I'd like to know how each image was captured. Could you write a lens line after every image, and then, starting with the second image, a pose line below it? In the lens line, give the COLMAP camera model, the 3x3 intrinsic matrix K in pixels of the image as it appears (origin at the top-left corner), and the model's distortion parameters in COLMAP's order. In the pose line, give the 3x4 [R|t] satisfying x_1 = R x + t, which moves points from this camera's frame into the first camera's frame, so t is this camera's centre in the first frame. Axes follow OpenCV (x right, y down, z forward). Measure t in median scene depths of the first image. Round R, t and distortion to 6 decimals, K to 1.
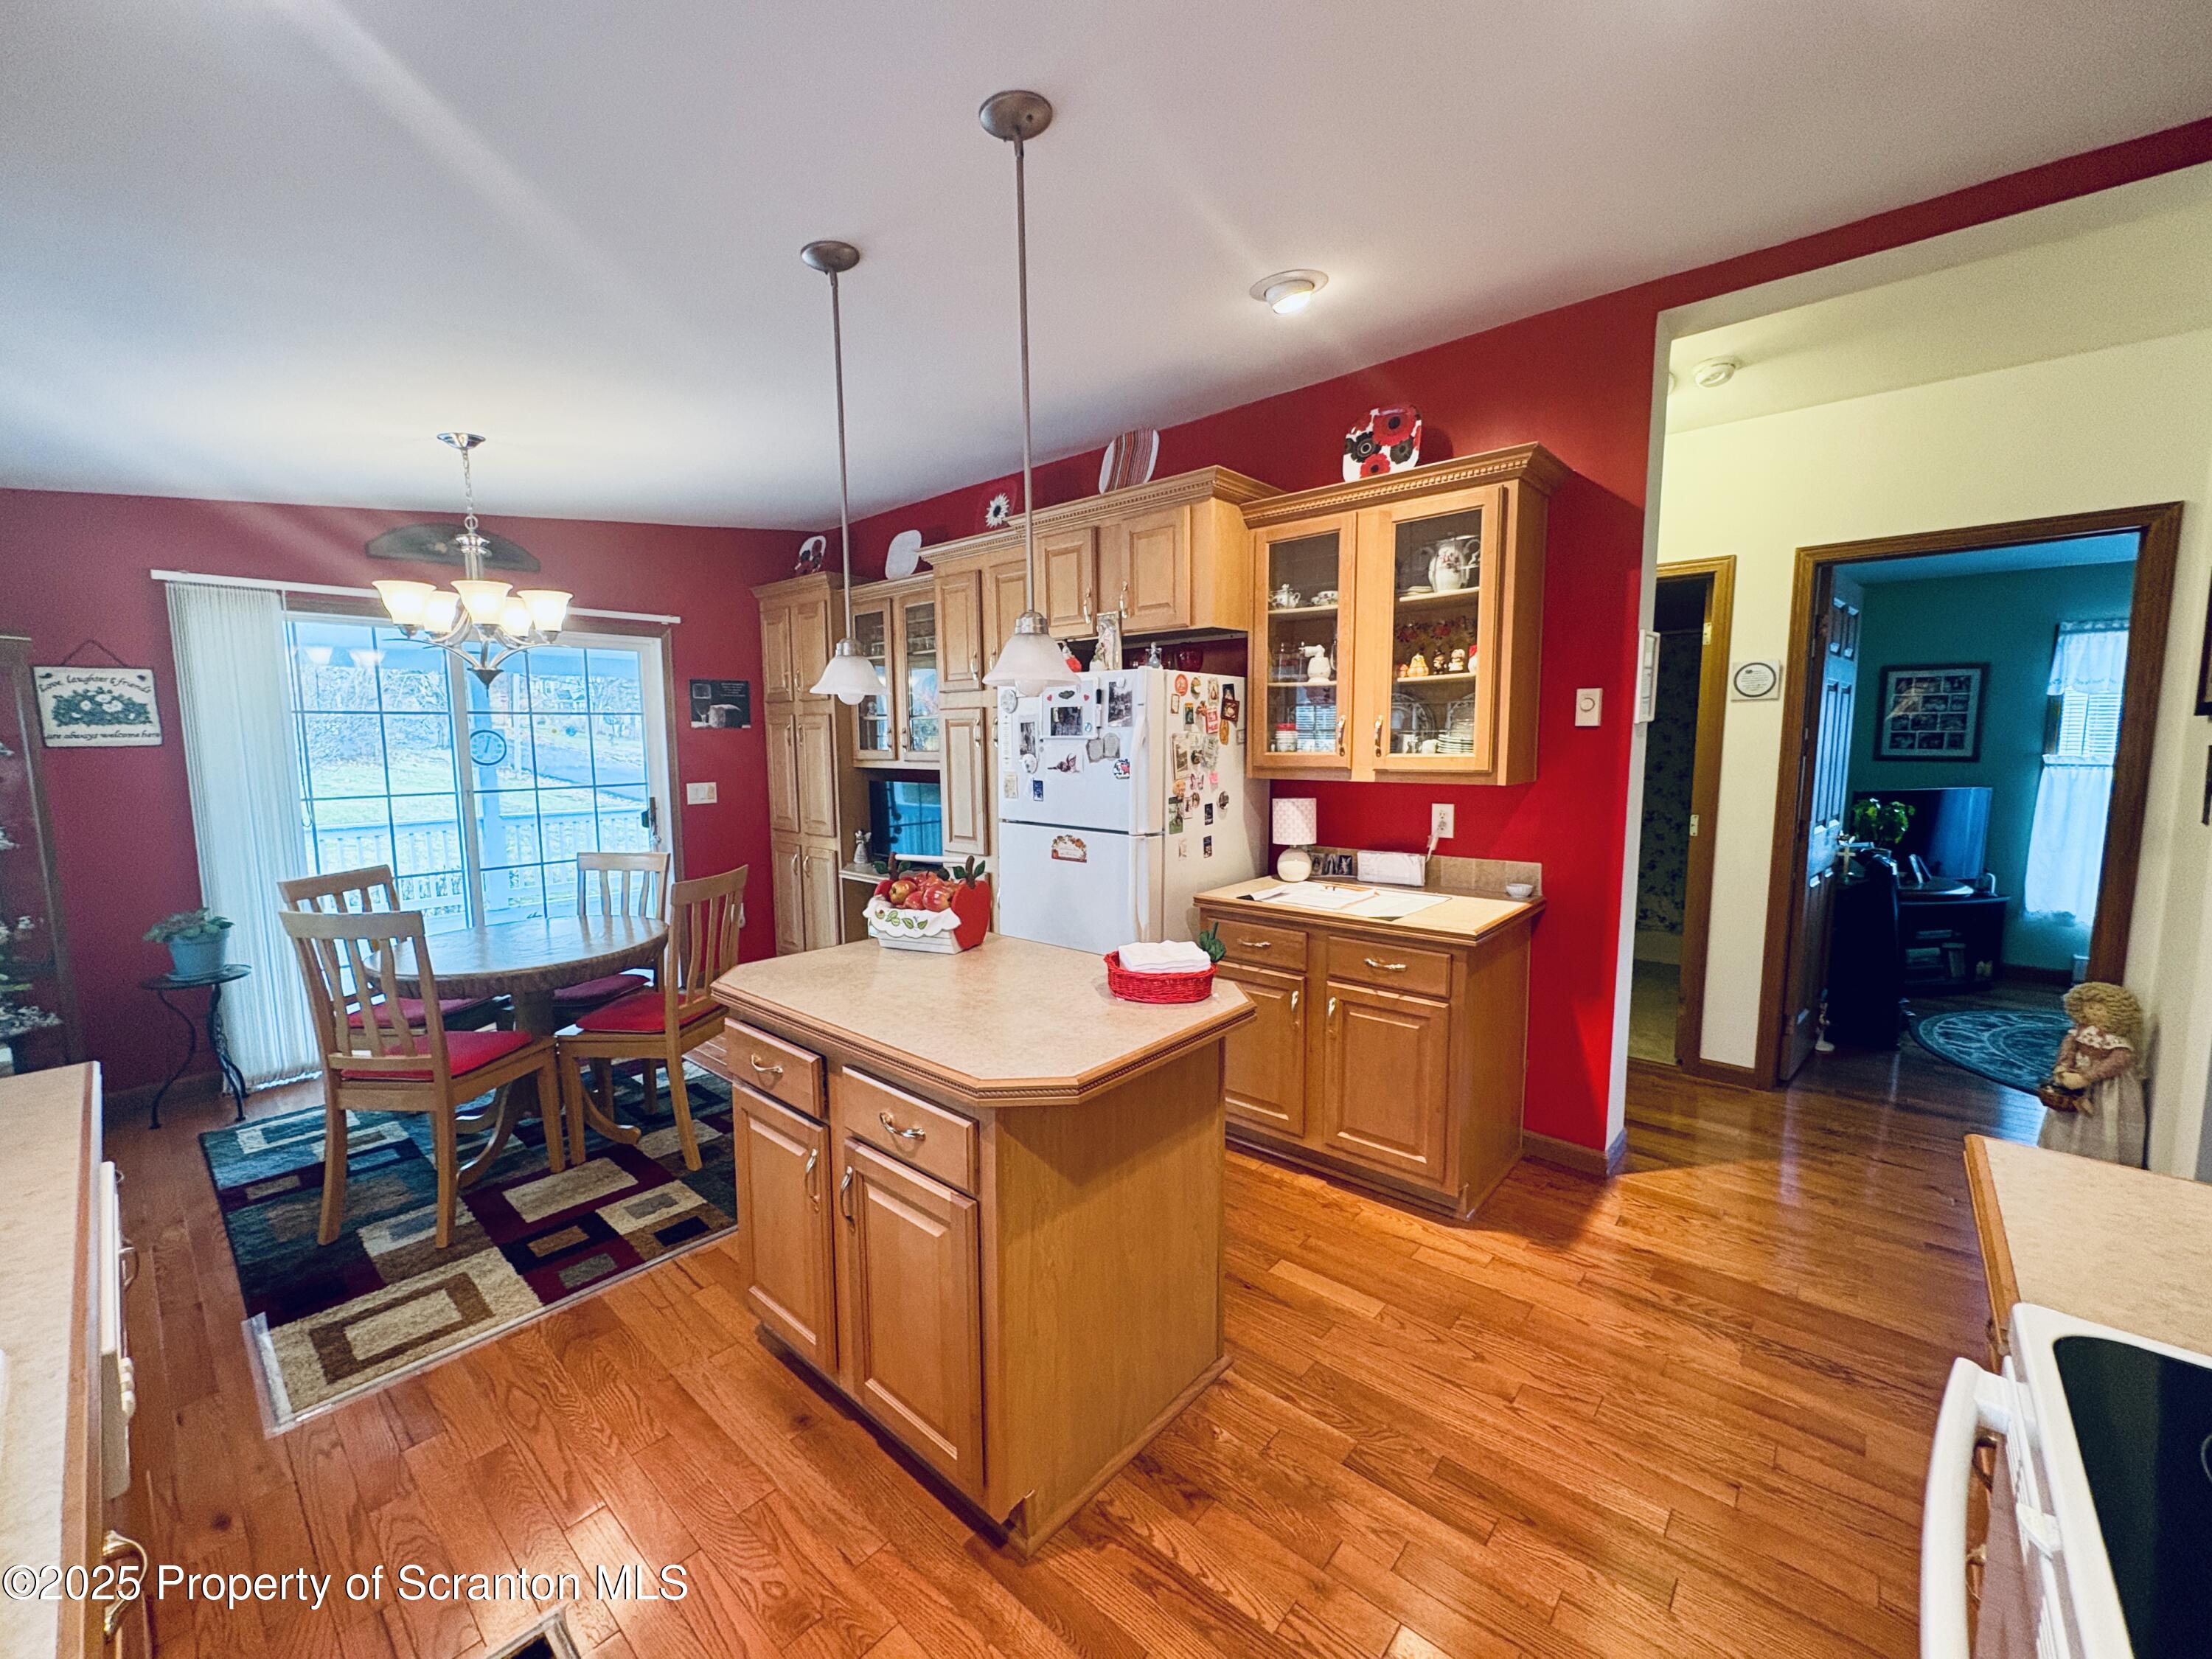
lens RADIAL K [[879.7, 0, 1112.9], [0, 879.7, 834.6], [0, 0, 1]] dist [-0.000219, 0.000327]
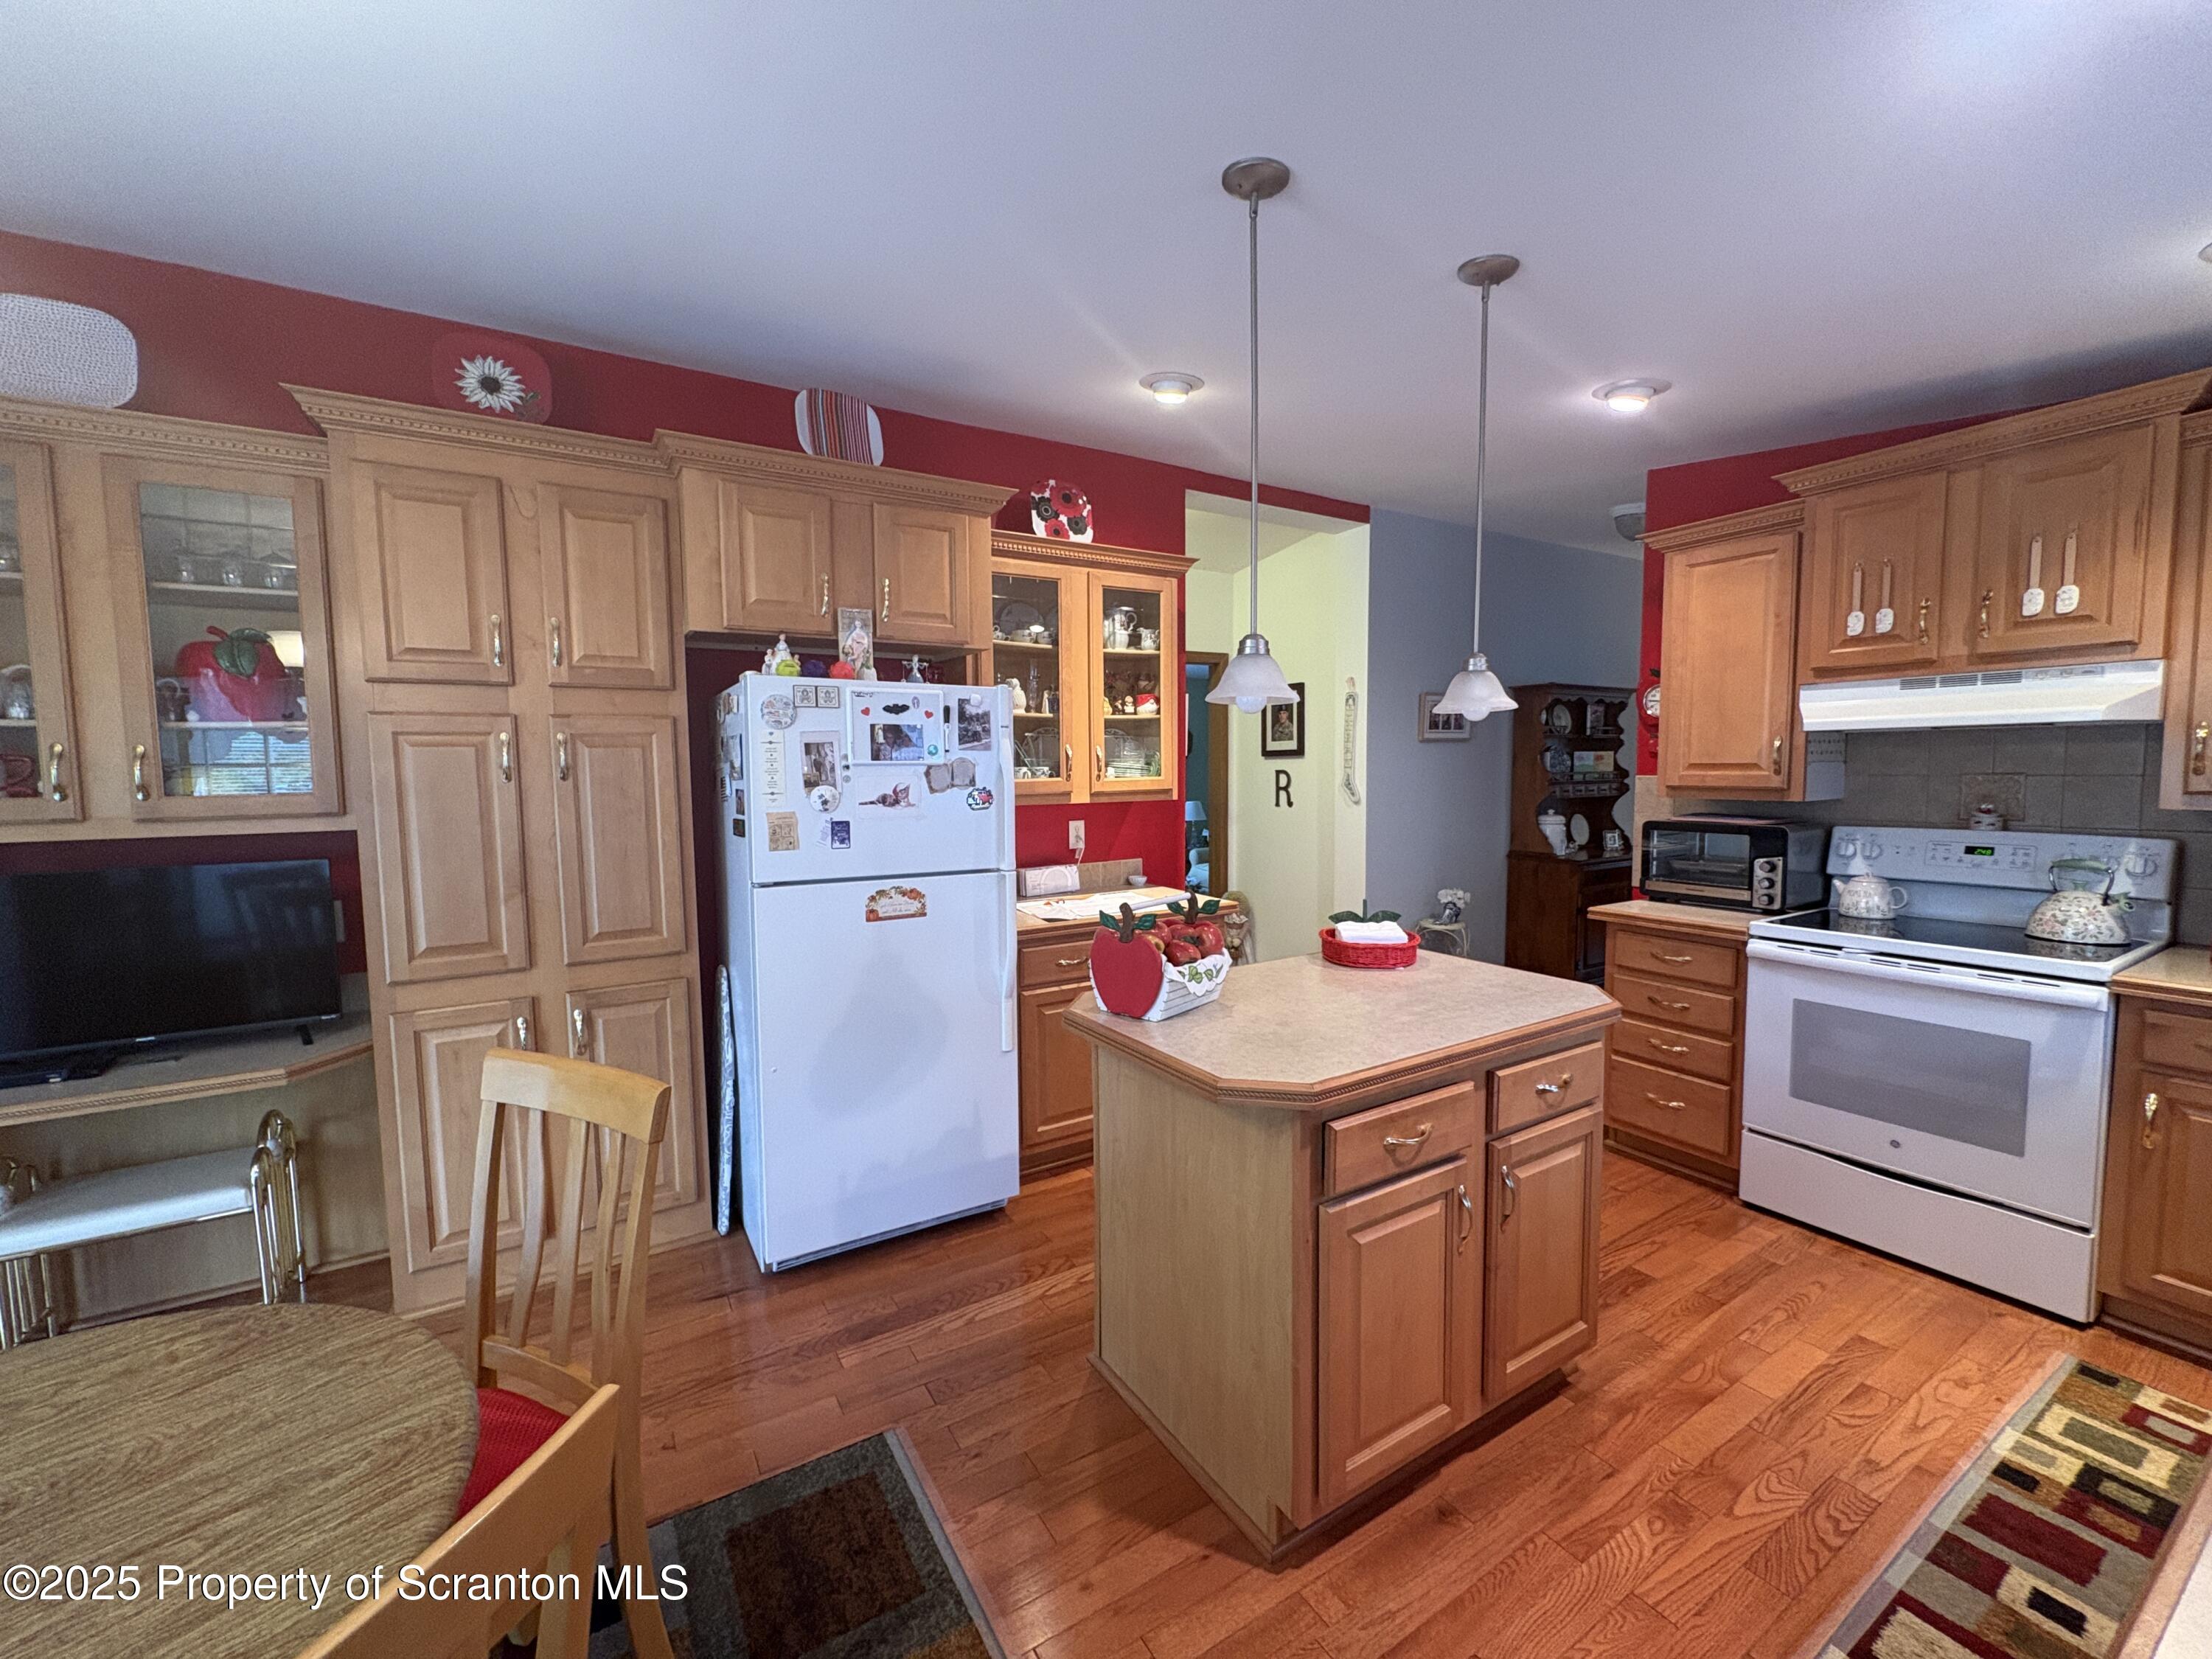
lens RADIAL K [[878.4, 0, 1103.8], [0, 878.4, 836.3], [0, 0, 1]] dist [-0.000932, 0.000101]
pose [[0.304465, -0.069589, 0.949978, -0.774829], [0.116034, 0.992610, 0.035524, -0.053302], [-0.945430, 0.099415, 0.310289, 0.606402]]
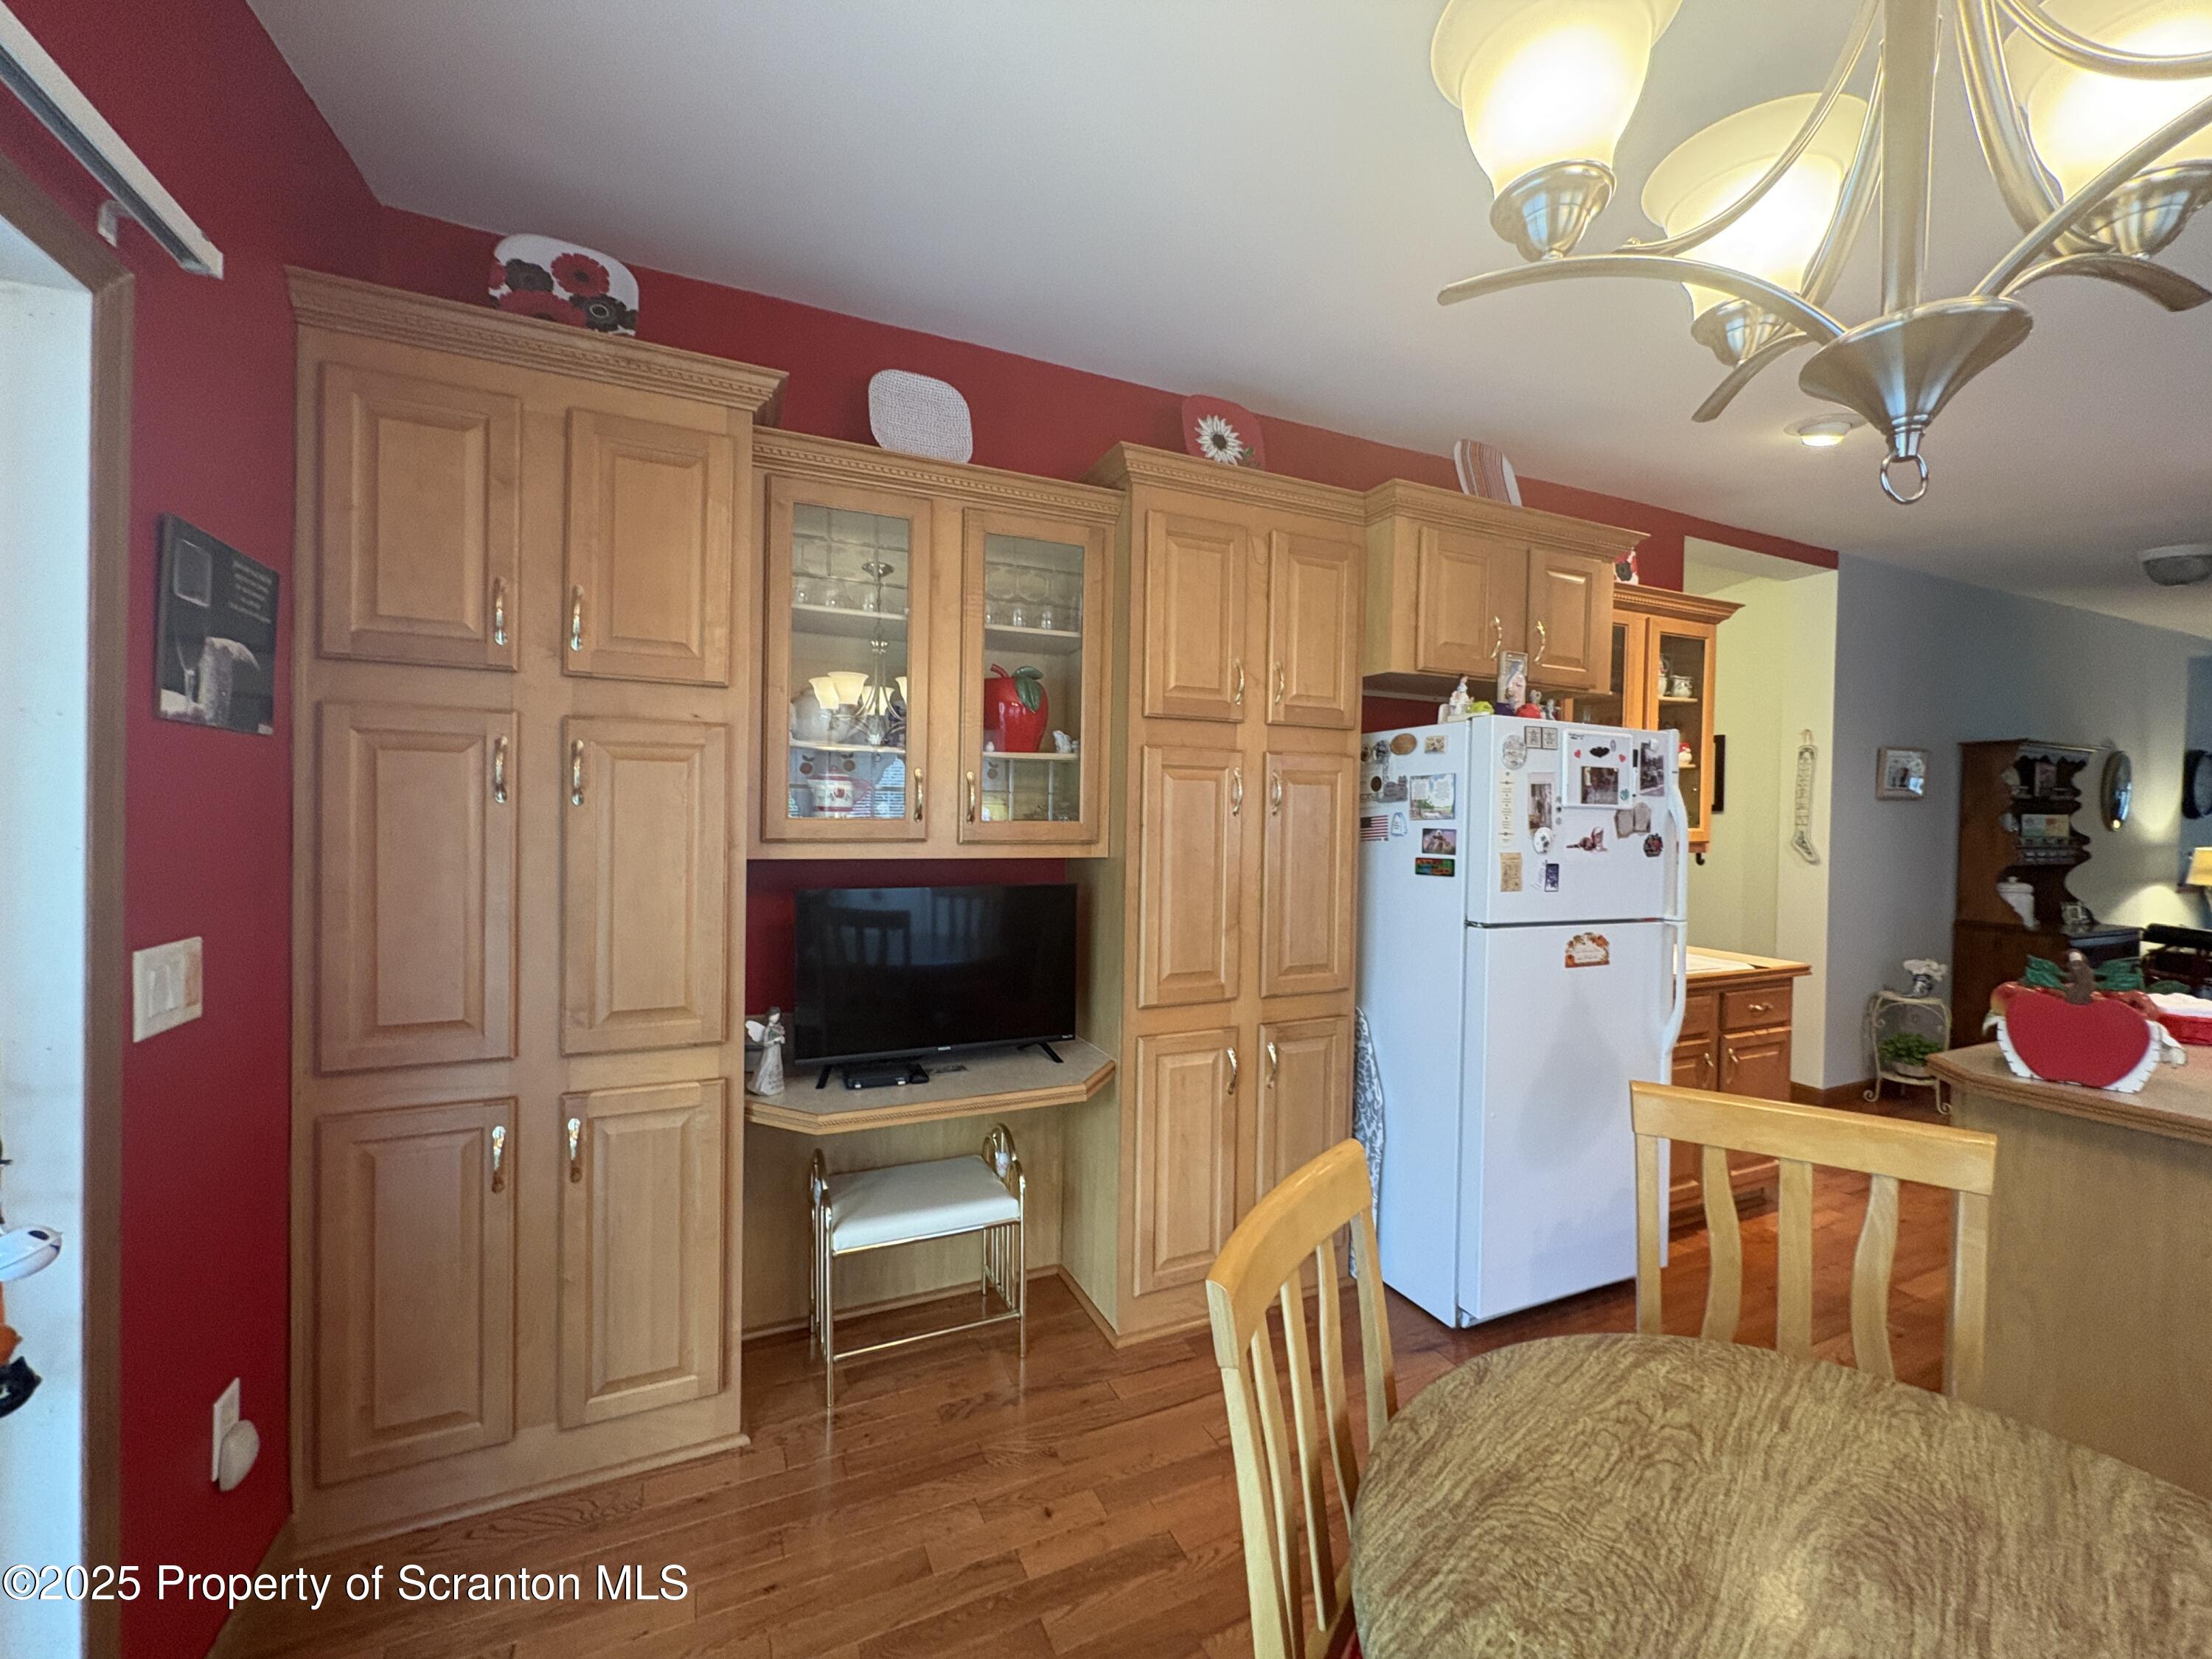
lens RADIAL K [[878.4, 0, 1108.2], [0, 878.4, 837.0], [0, 0, 1]] dist [-0.000932, 0.000101]
pose [[0.416751, -0.004764, 0.909008, -0.967728], [0.085036, 0.995806, -0.033767, -0.097248], [-0.905034, 0.091371, 0.415408, 1.107927]]
